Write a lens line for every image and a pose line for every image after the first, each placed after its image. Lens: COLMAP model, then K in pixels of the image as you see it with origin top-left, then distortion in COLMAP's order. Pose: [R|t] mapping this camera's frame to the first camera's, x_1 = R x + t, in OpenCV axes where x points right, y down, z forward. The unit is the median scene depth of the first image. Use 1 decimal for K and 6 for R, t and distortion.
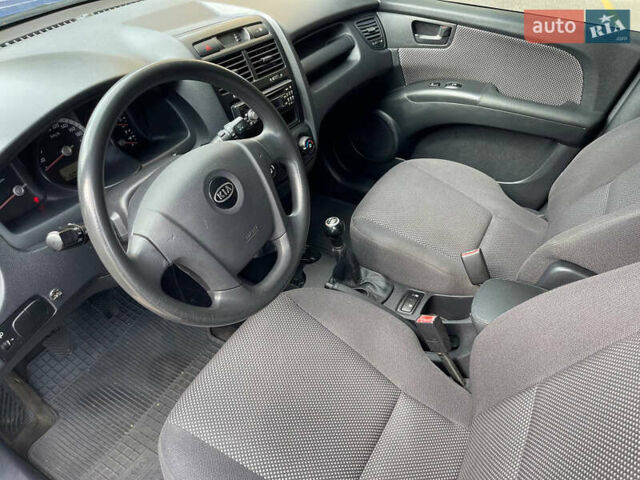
lens RADIAL K [[474.8, 0, 320.0], [0, 474.8, 240.0], [0, 0, 1]] dist [0.032687, -0.000563]
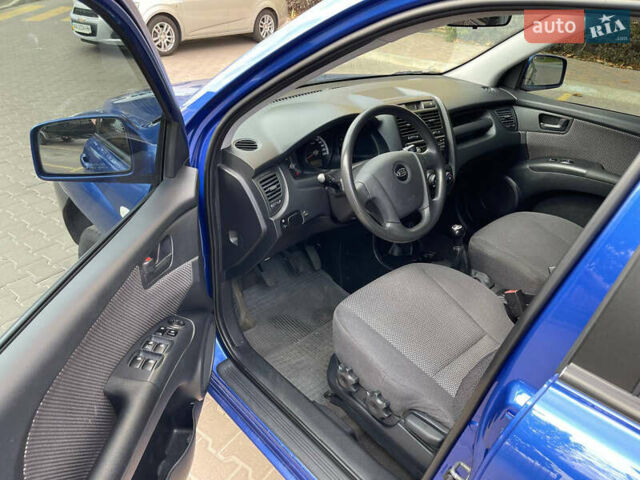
lens RADIAL K [[474.8, 0, 320.0], [0, 474.8, 240.0], [0, 0, 1]] dist [0.032687, -0.000563]
pose [[0.950348, 0.160304, -0.266723, 0.020619], [-0.208345, 0.964426, -0.162711, 0.297124], [0.231152, 0.210202, 0.949939, -0.454801]]
